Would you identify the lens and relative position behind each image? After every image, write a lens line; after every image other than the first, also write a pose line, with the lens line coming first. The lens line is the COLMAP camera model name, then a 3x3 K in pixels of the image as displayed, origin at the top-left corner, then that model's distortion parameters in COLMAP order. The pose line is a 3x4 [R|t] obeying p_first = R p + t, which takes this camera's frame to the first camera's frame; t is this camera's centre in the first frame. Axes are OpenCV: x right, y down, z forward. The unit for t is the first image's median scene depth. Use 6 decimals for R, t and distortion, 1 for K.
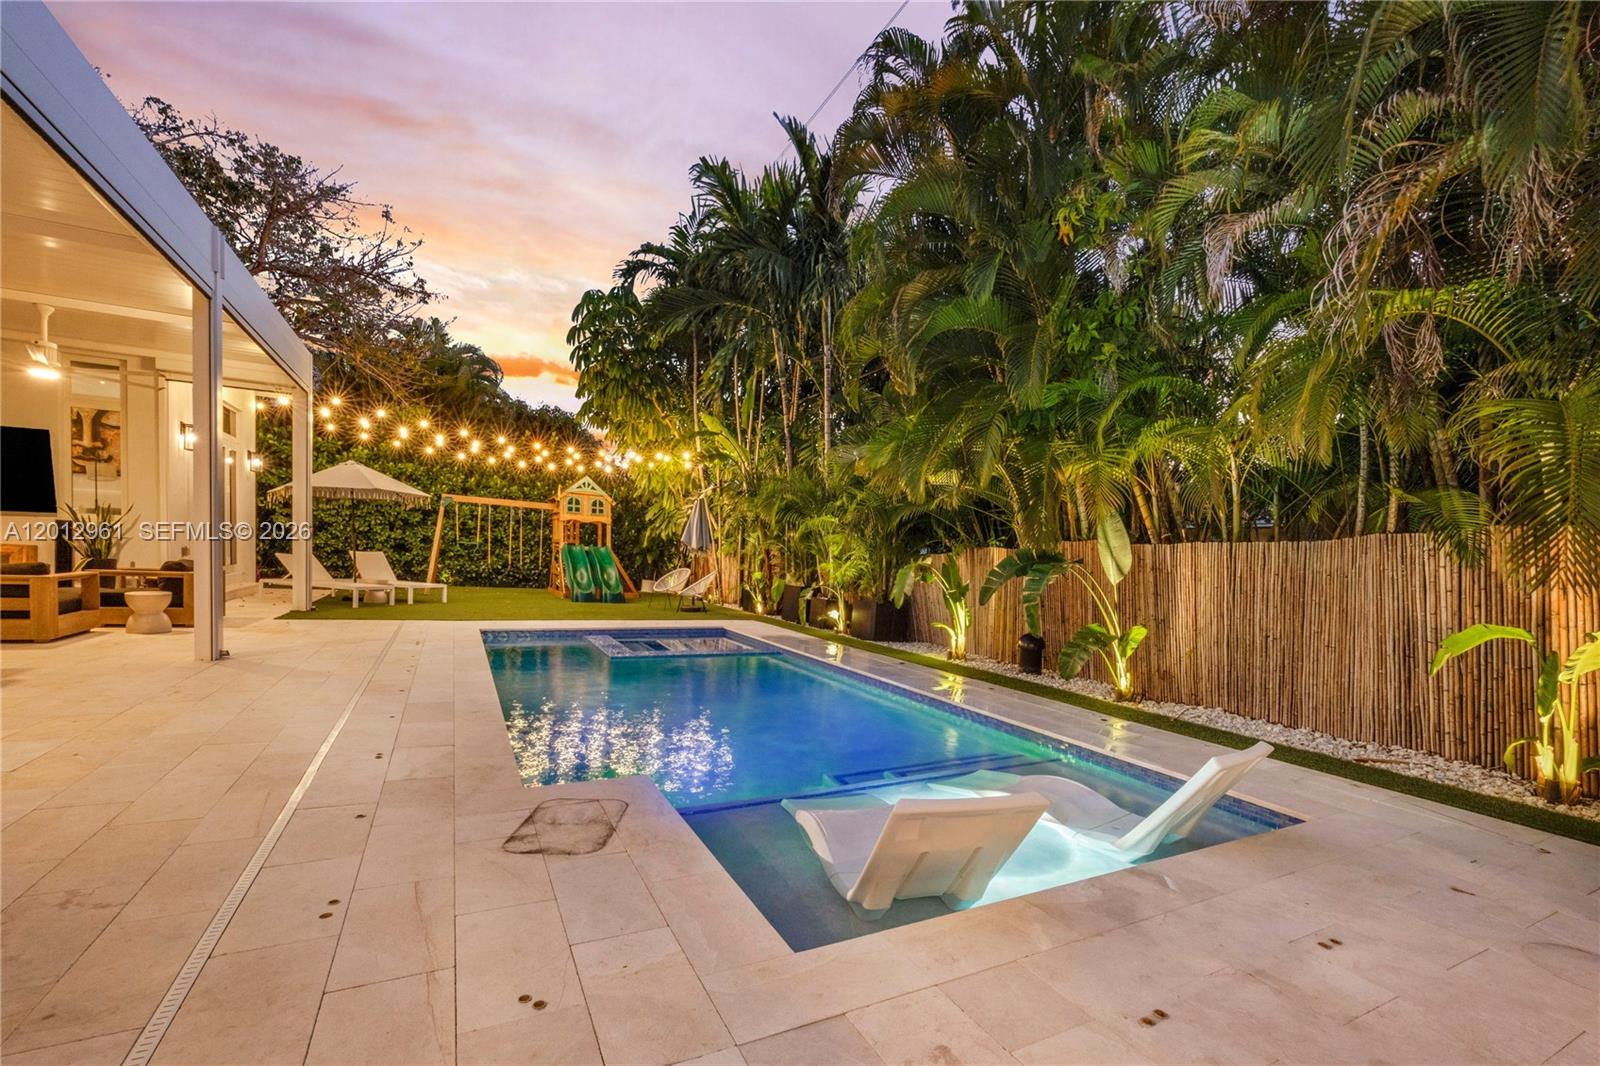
lens RADIAL K [[695.2, 0, 836.8], [0, 695.2, 561.9], [0, 0, 1]] dist [0.000950, 0.000061]
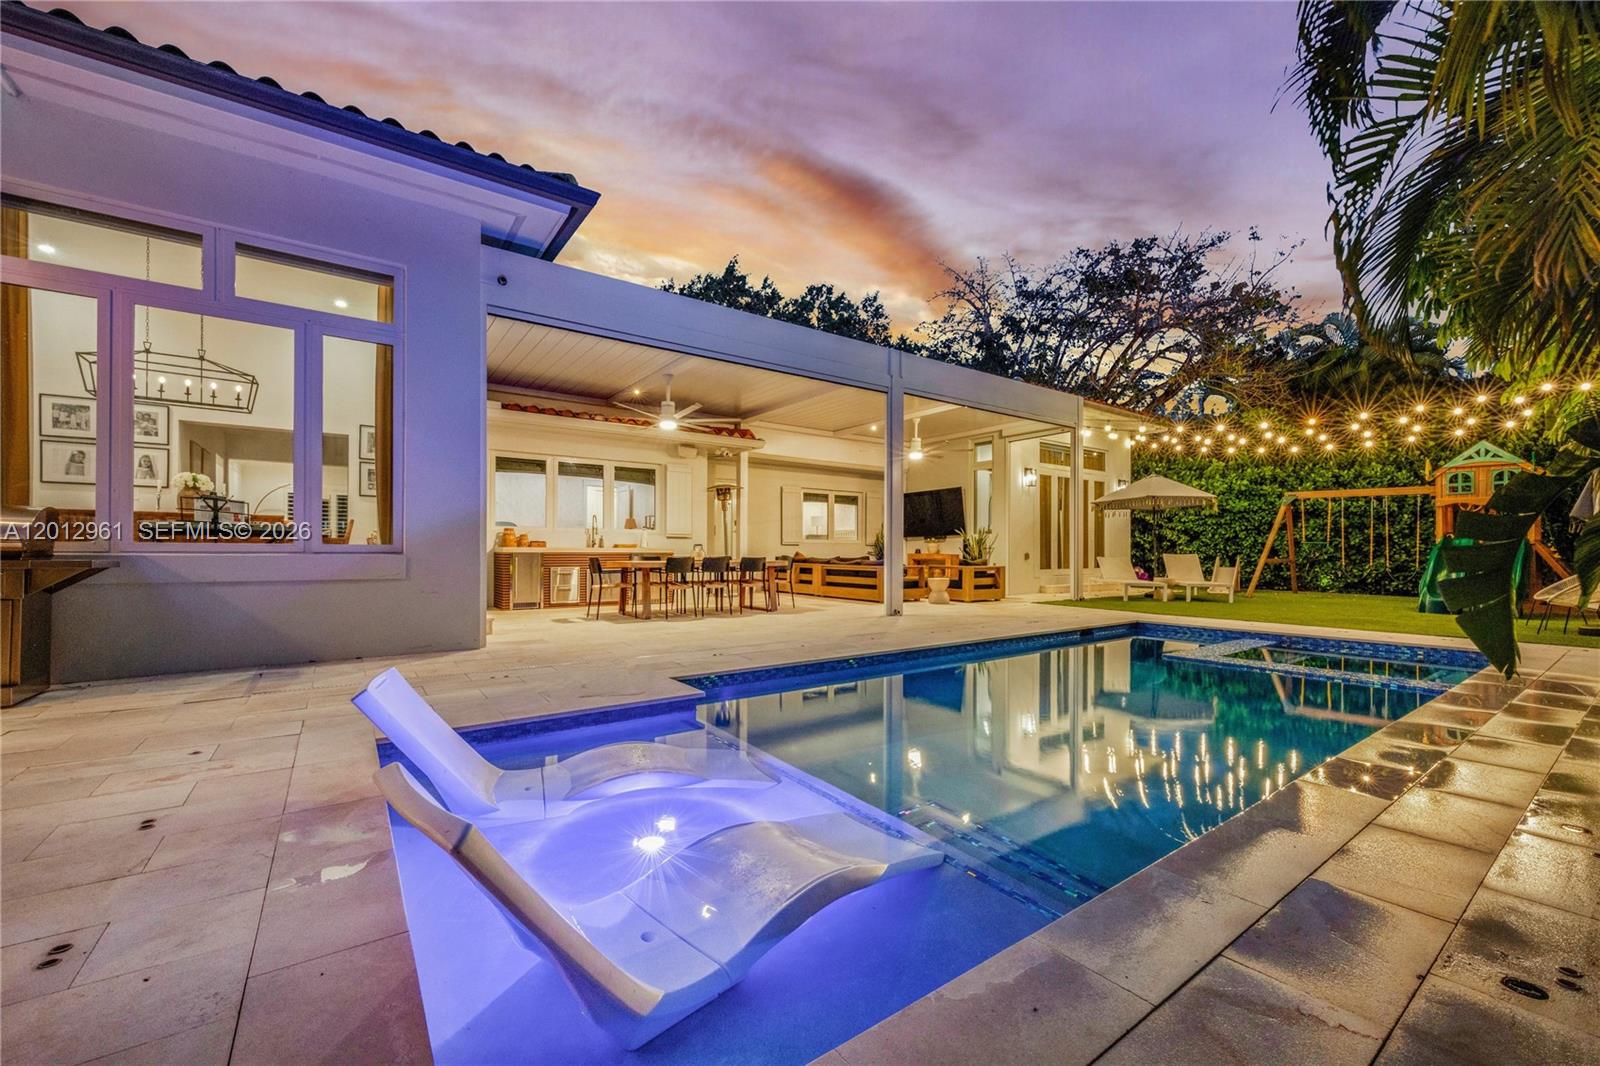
lens RADIAL K [[636.2, 0, 800.0], [0, 636.2, 533.0], [0, 0, 1]] dist [0.000166, -0.000048]
pose [[0.120144, -0.074419, -0.989963, 0.229386], [-0.002641, 0.997159, -0.075281, 0.026579], [0.992753, 0.011659, 0.119606, 0.260914]]
